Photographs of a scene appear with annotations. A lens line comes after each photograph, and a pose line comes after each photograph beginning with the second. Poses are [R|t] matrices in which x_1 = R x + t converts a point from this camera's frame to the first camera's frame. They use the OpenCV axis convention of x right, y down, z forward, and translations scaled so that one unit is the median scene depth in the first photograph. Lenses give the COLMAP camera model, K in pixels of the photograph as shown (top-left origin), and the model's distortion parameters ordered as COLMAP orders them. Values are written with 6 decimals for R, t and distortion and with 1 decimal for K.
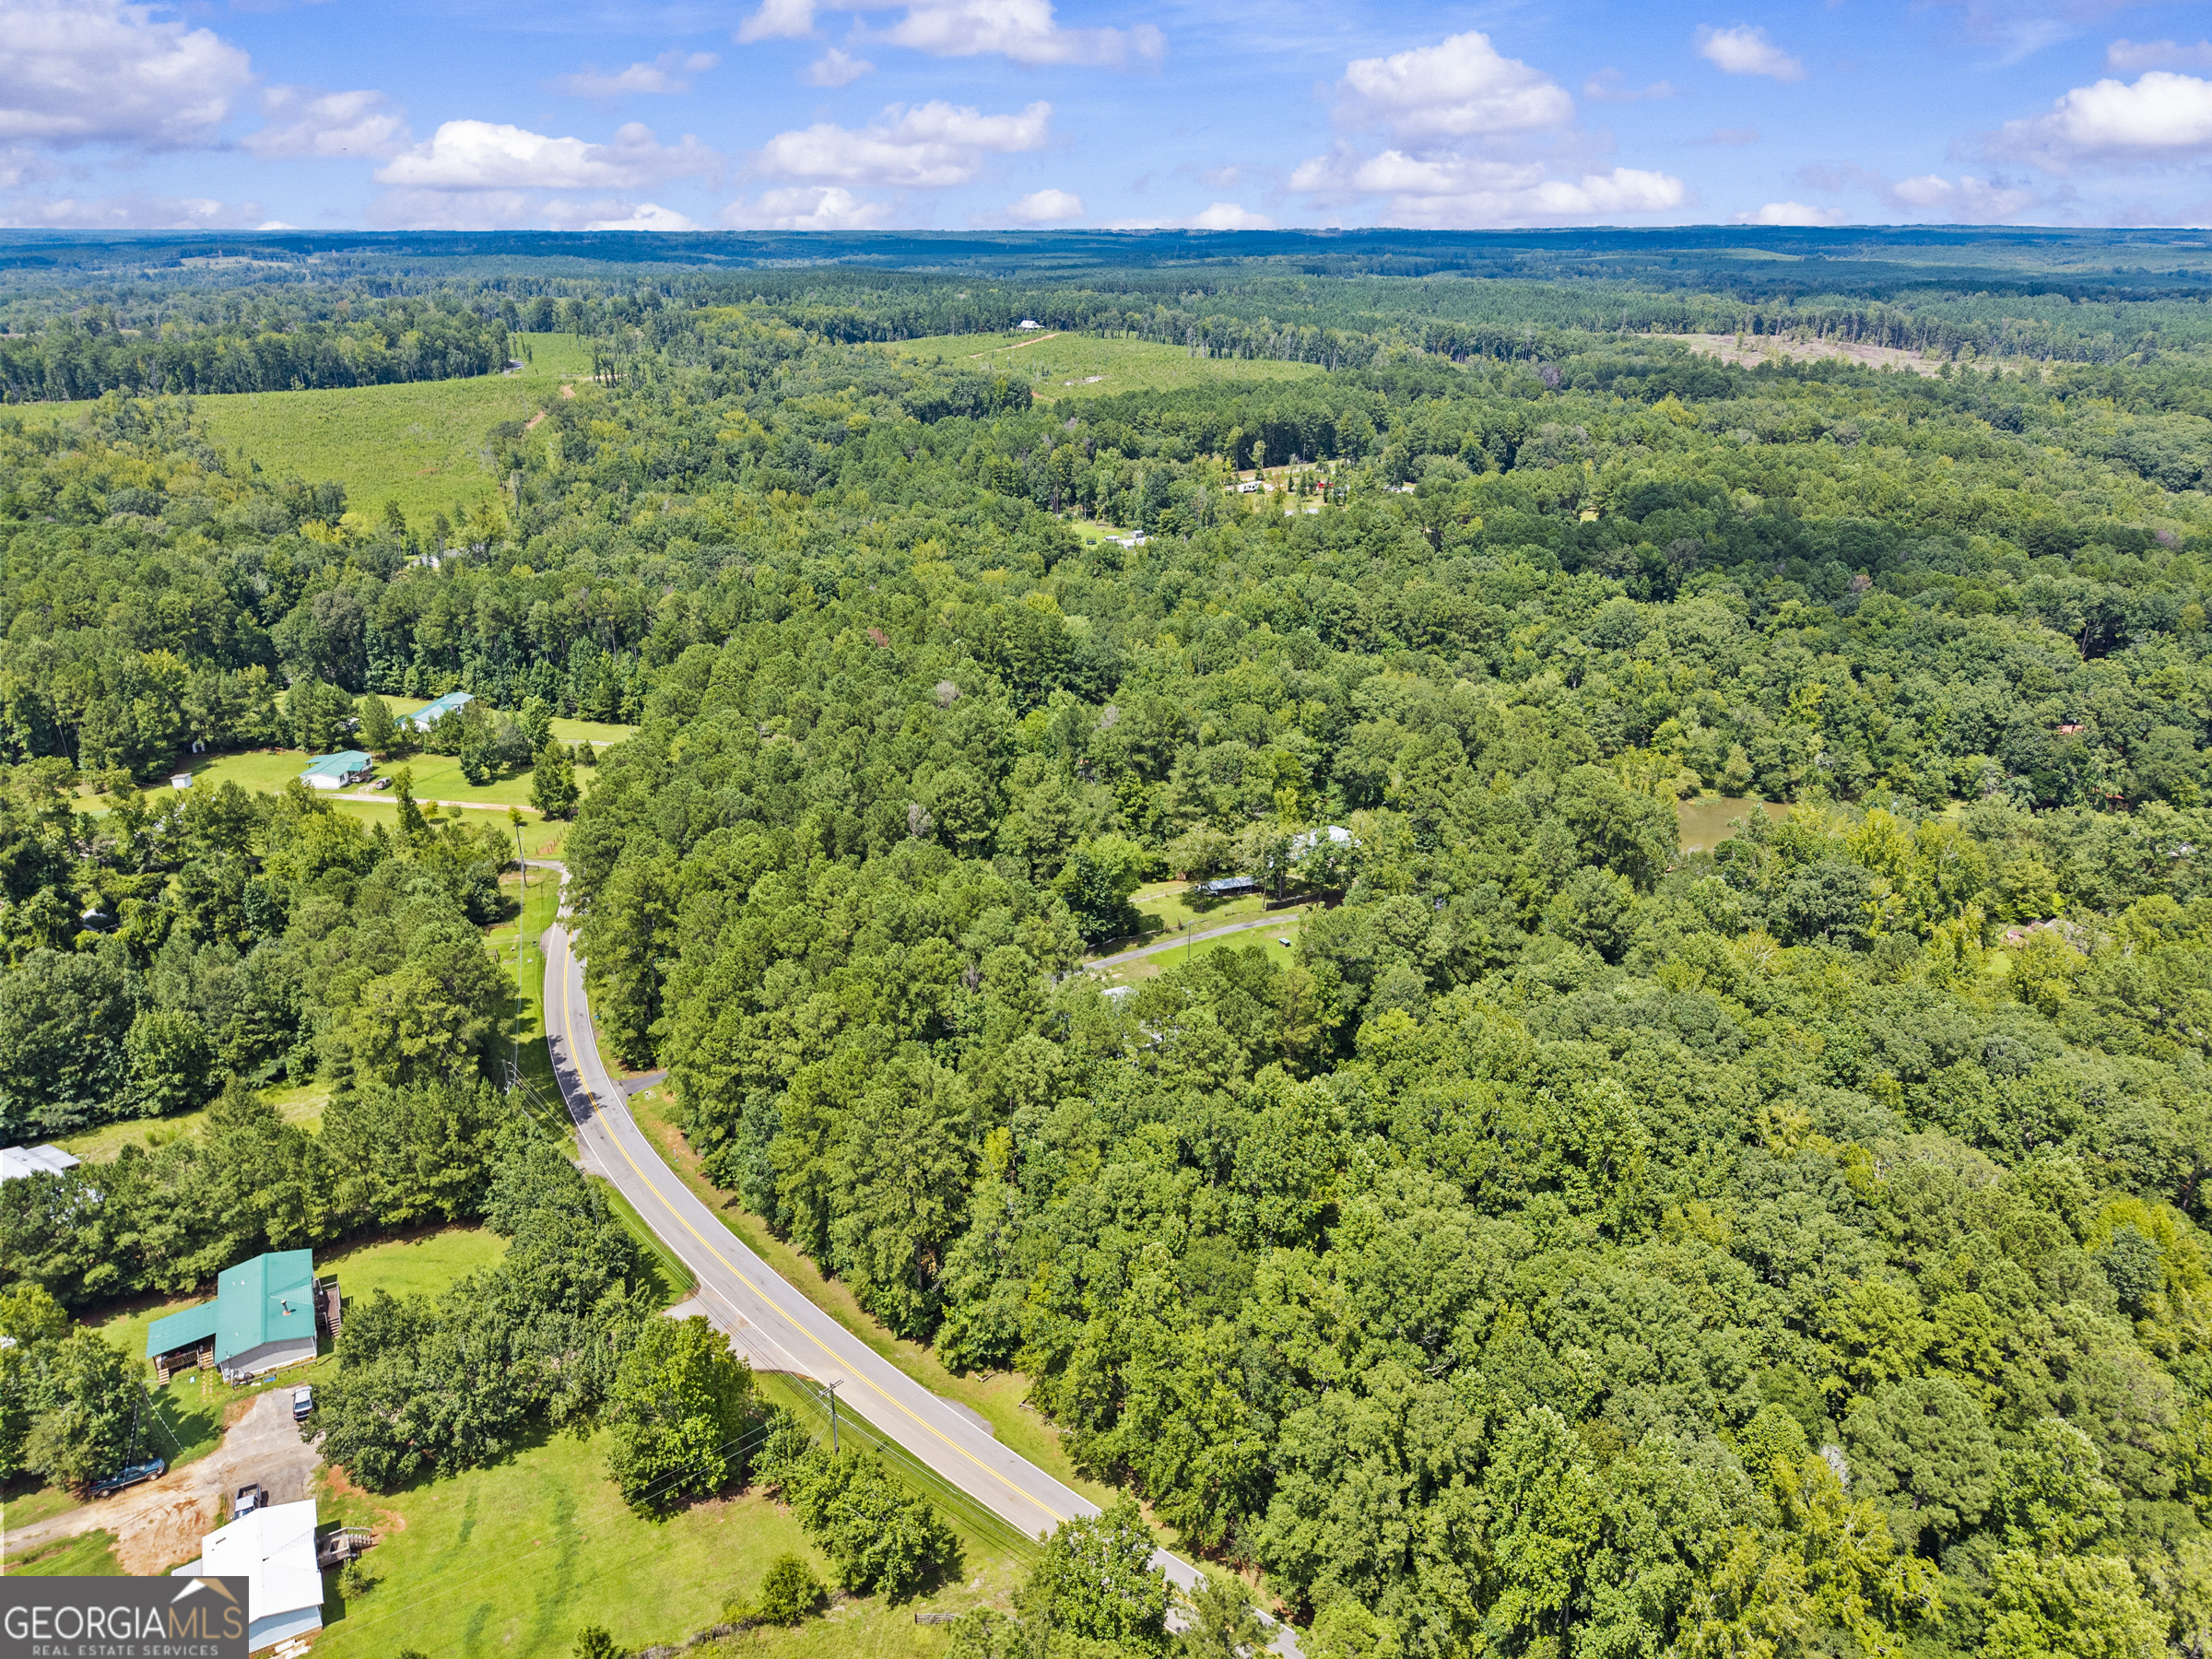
lens RADIAL K [[1468.0, 0, 1102.3], [0, 1468.0, 852.6], [0, 0, 1]] dist [0.025797, -0.028714]
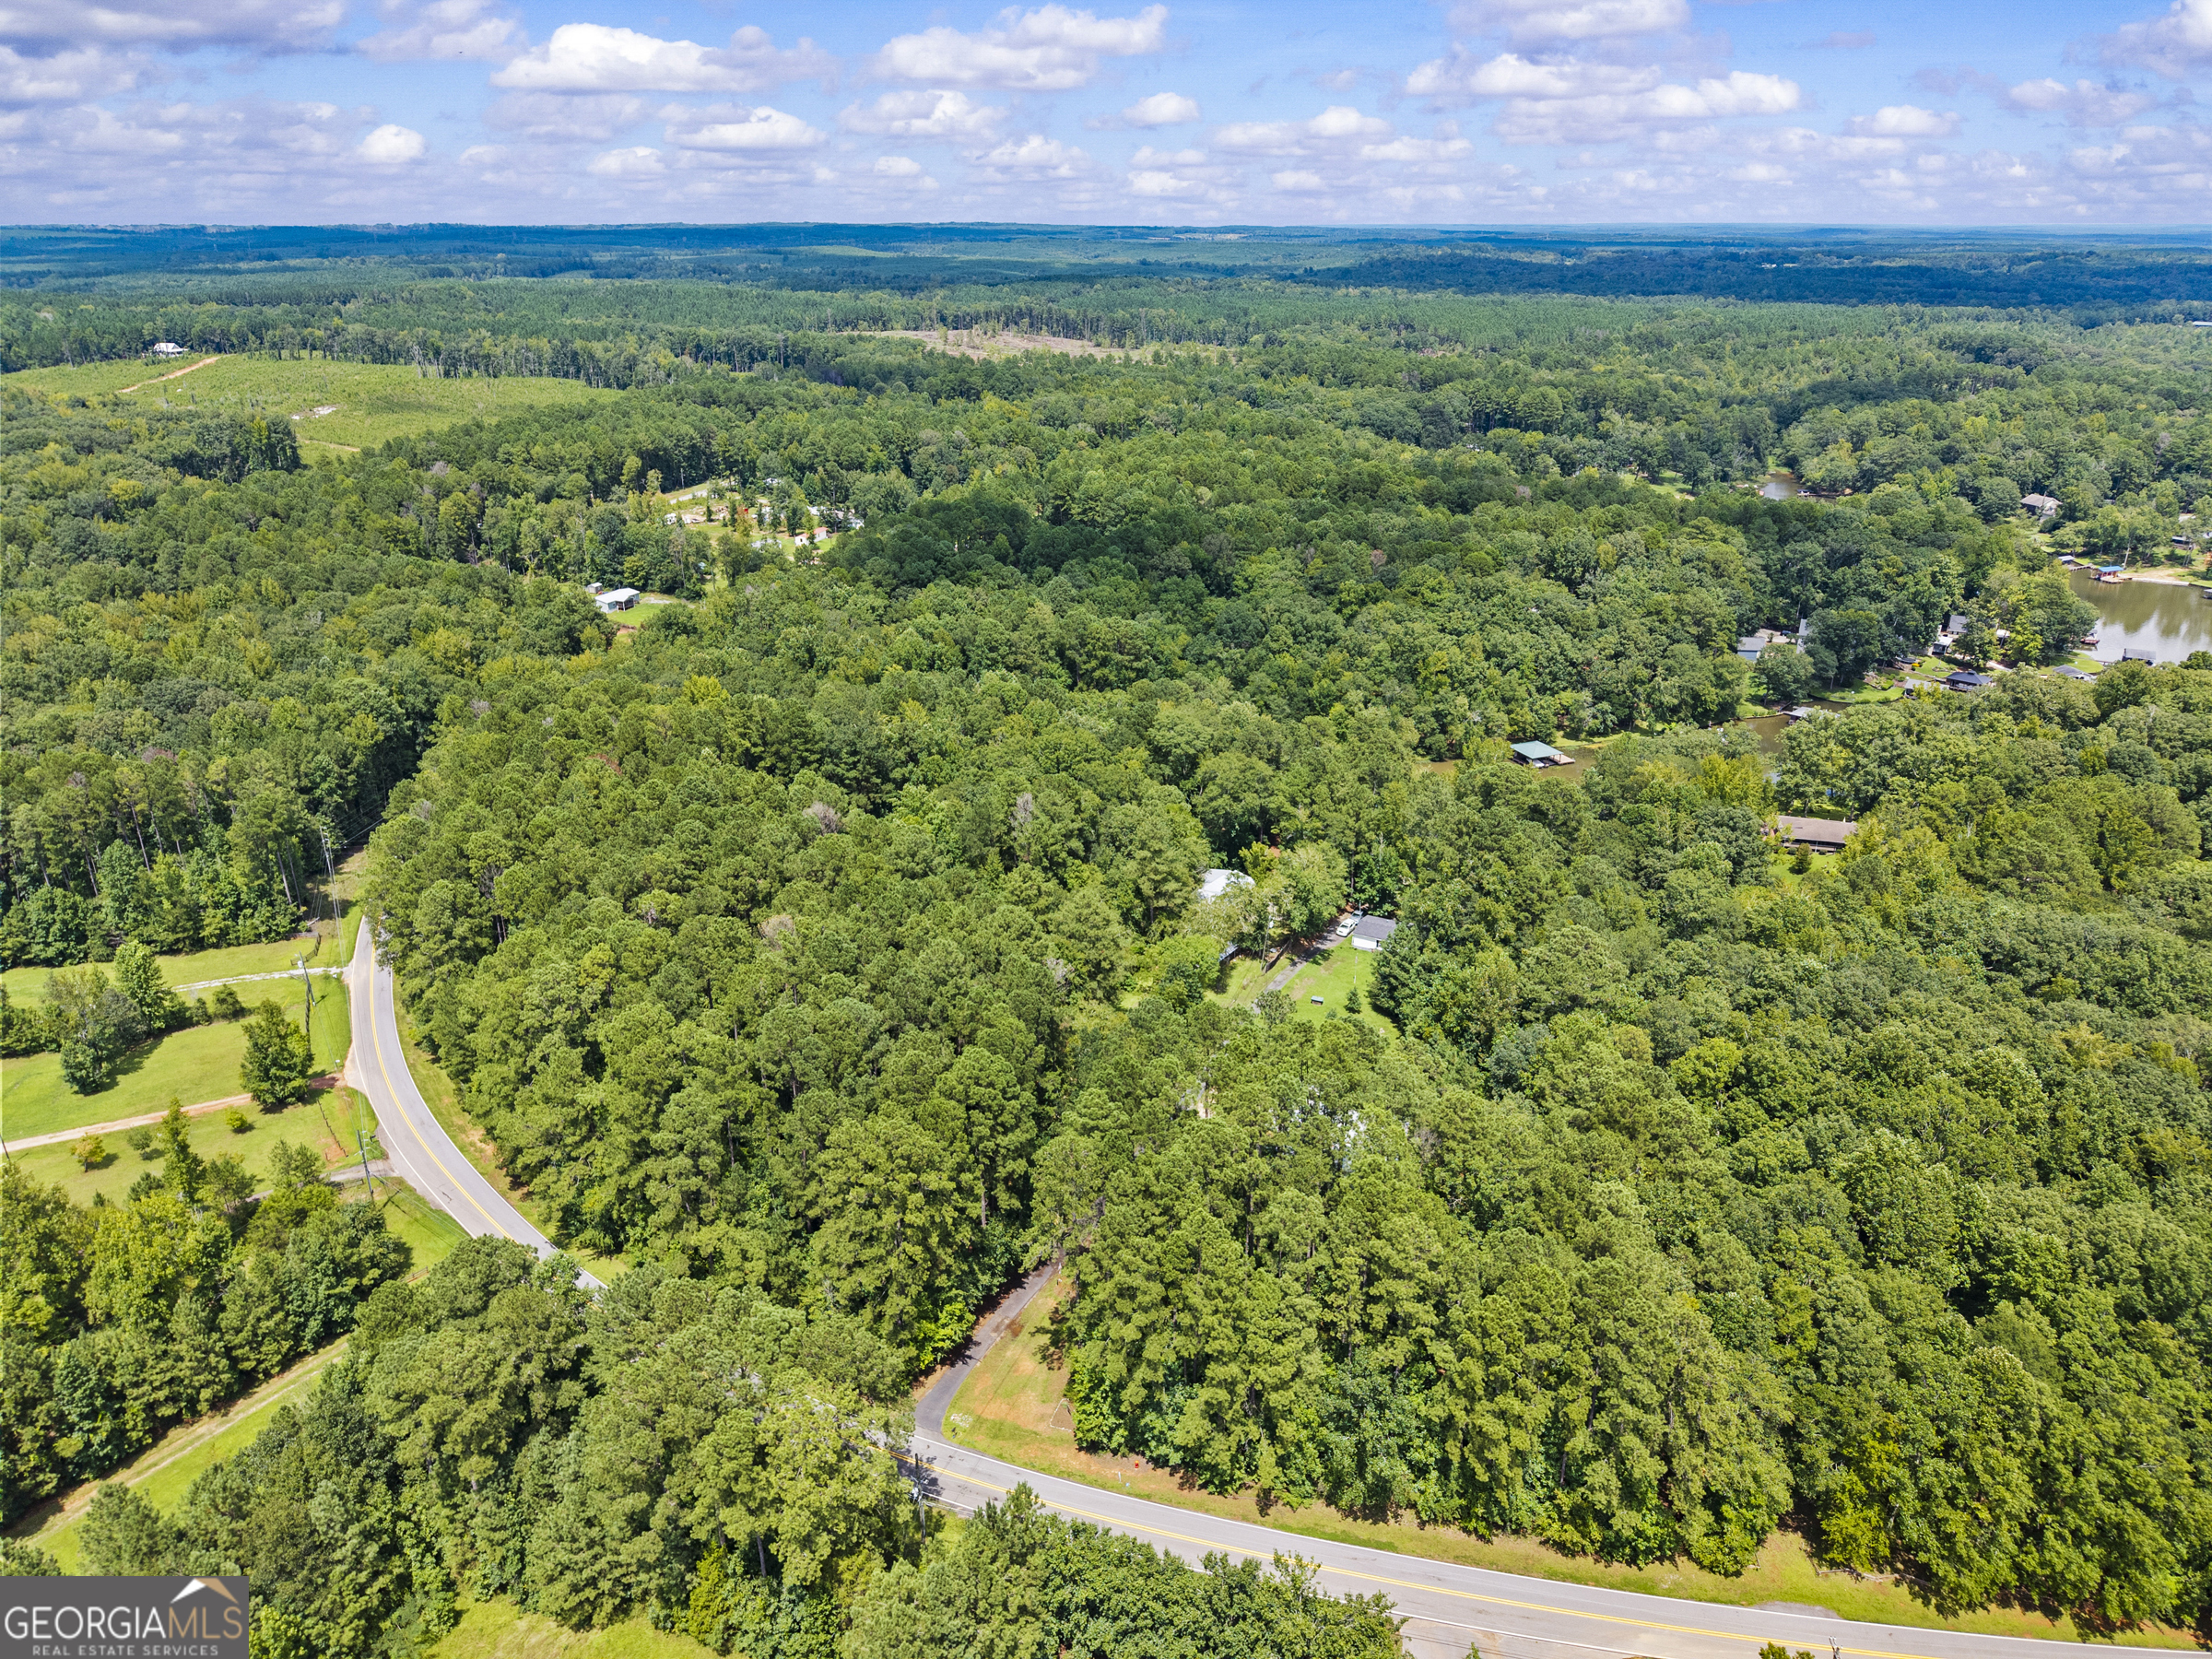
lens RADIAL K [[1468.0, 0, 1102.3], [0, 1468.0, 852.6], [0, 0, 1]] dist [0.025797, -0.028714]
pose [[0.838590, -0.215300, 0.500413, -0.168380], [0.213956, 0.974942, 0.060917, -0.045436], [-0.500989, 0.055983, 0.863641, 0.087331]]
